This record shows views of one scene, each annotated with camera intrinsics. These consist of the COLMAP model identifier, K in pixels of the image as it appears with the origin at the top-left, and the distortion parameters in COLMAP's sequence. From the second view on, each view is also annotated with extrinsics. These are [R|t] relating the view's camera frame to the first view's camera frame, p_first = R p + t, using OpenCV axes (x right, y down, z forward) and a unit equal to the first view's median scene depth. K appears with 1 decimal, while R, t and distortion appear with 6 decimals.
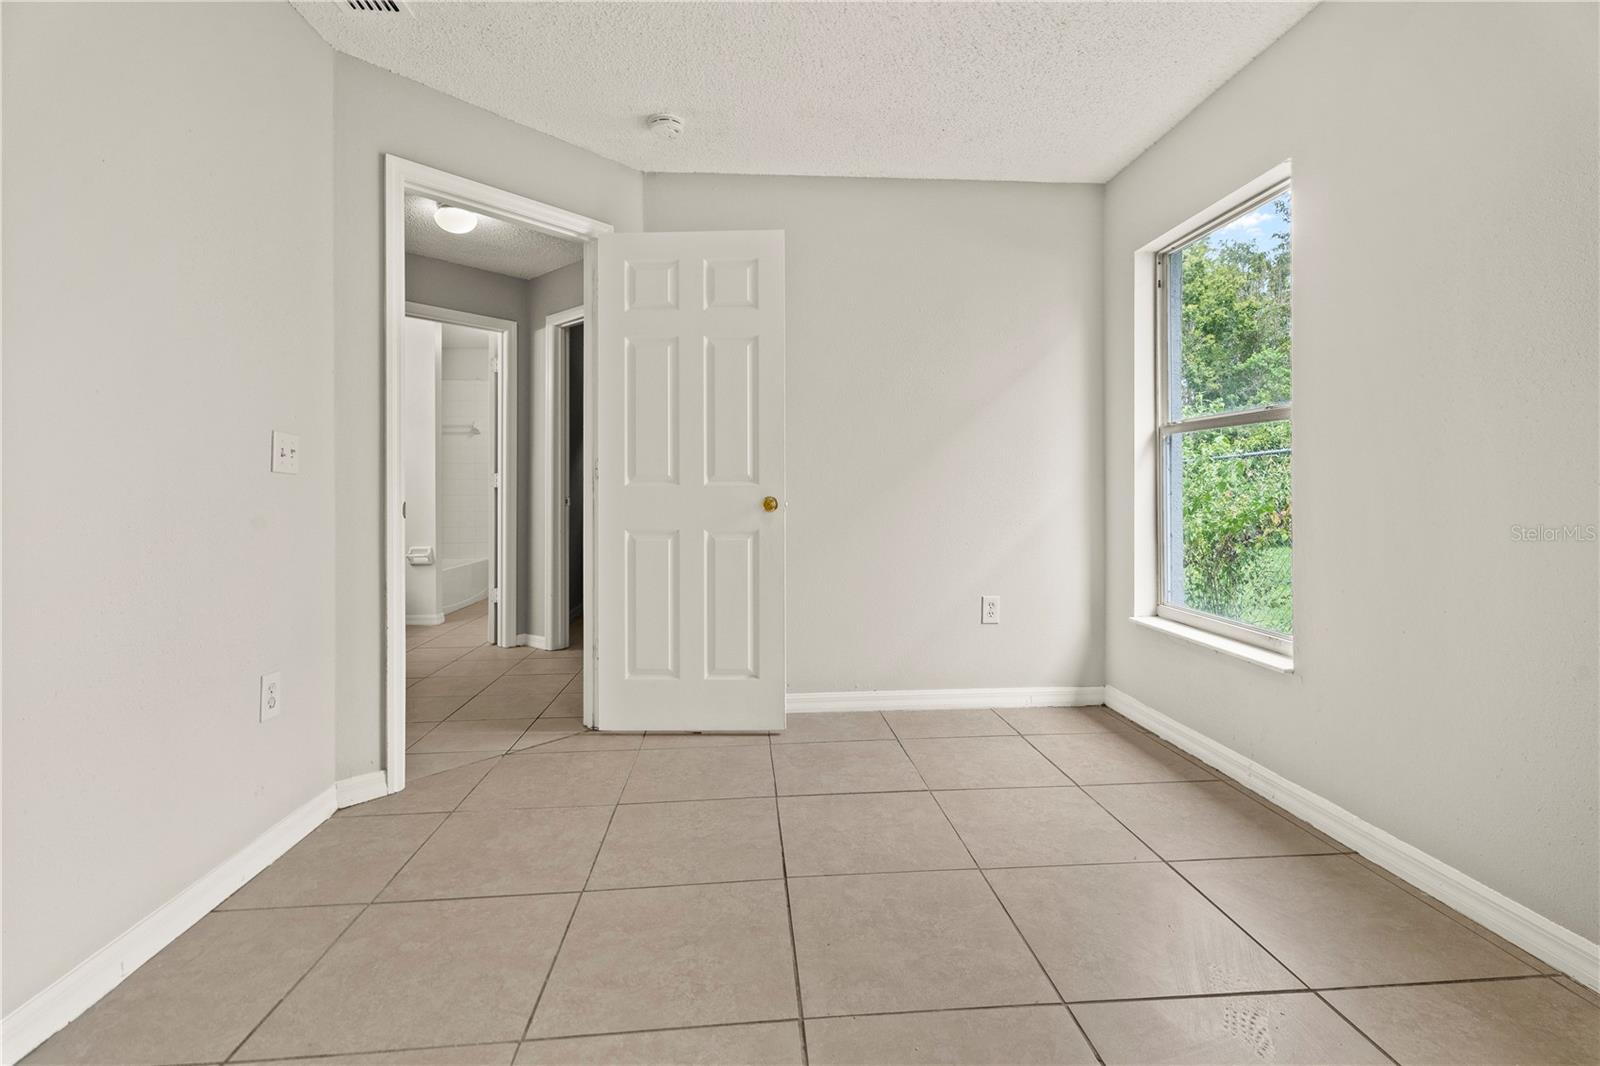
lens RADIAL K [[719.3, 0, 800.3], [0, 719.3, 481.4], [0, 0, 1]] dist [0.007474, -0.002894]
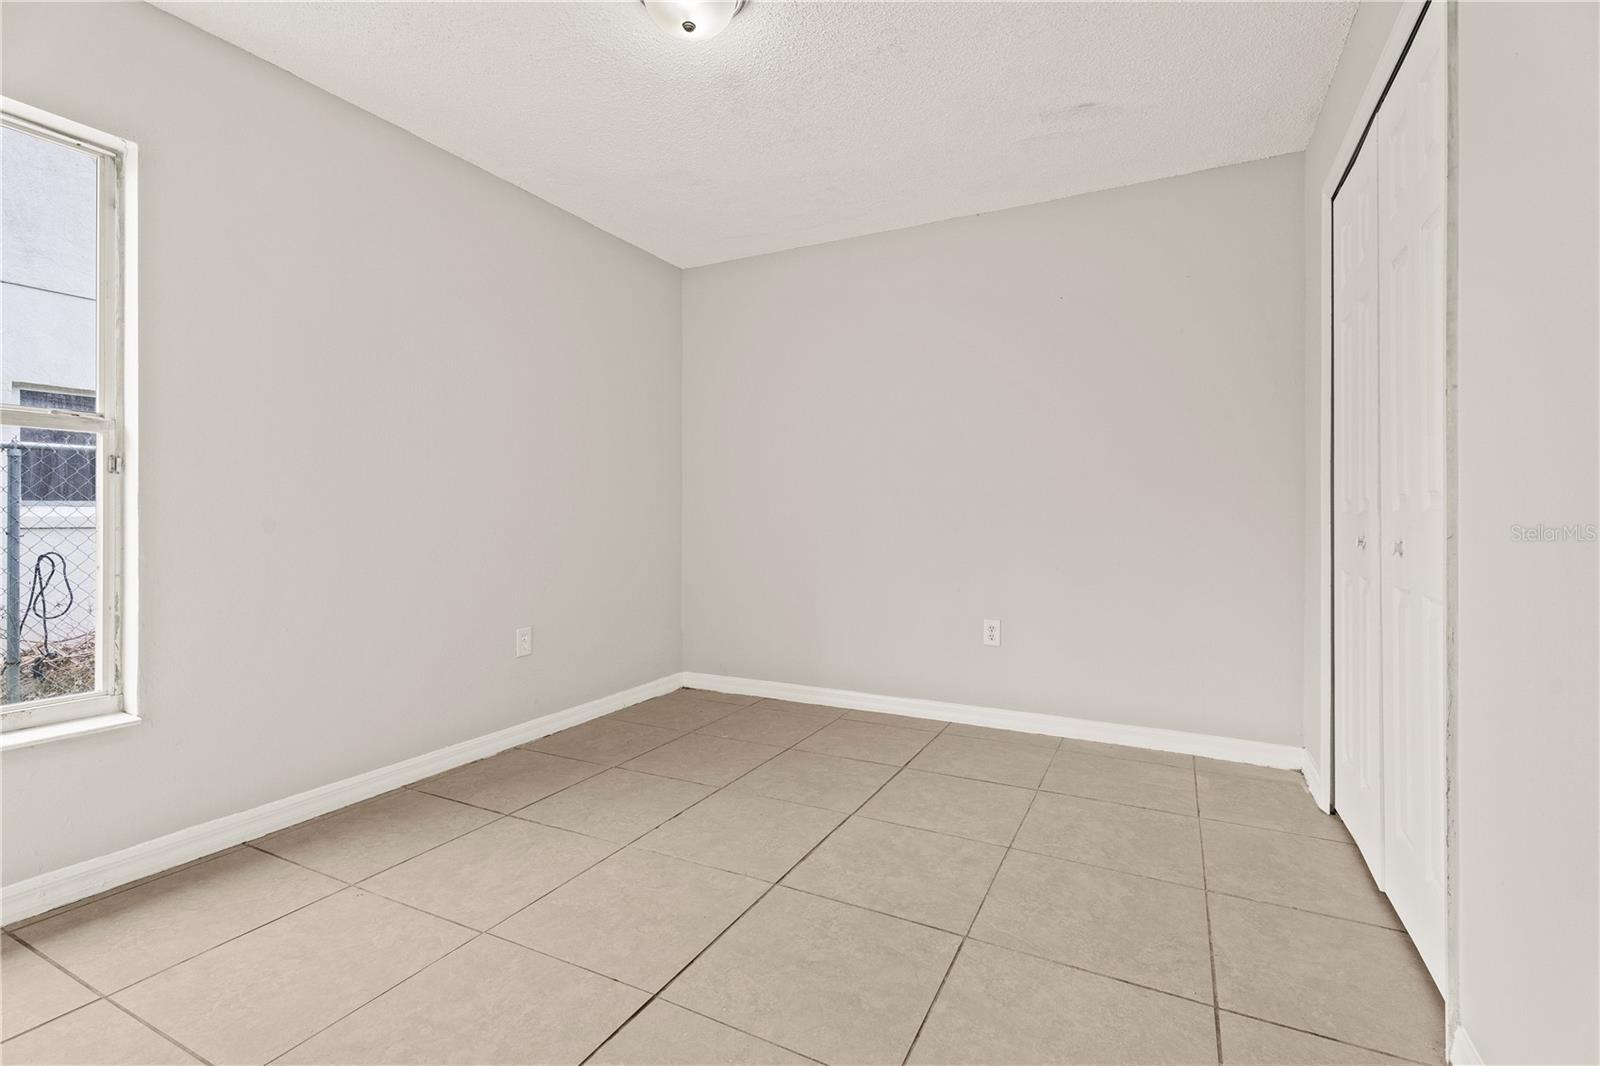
lens RADIAL K [[719.3, 0, 801.6], [0, 719.3, 522.7], [0, 0, 1]] dist [0.007474, -0.002894]
pose [[-0.845630, 0.000687, 0.533770, -0.681312], [-0.001716, 0.999991, -0.004007, 0.033341], [-0.533767, -0.004304, -0.845620, 1.855965]]
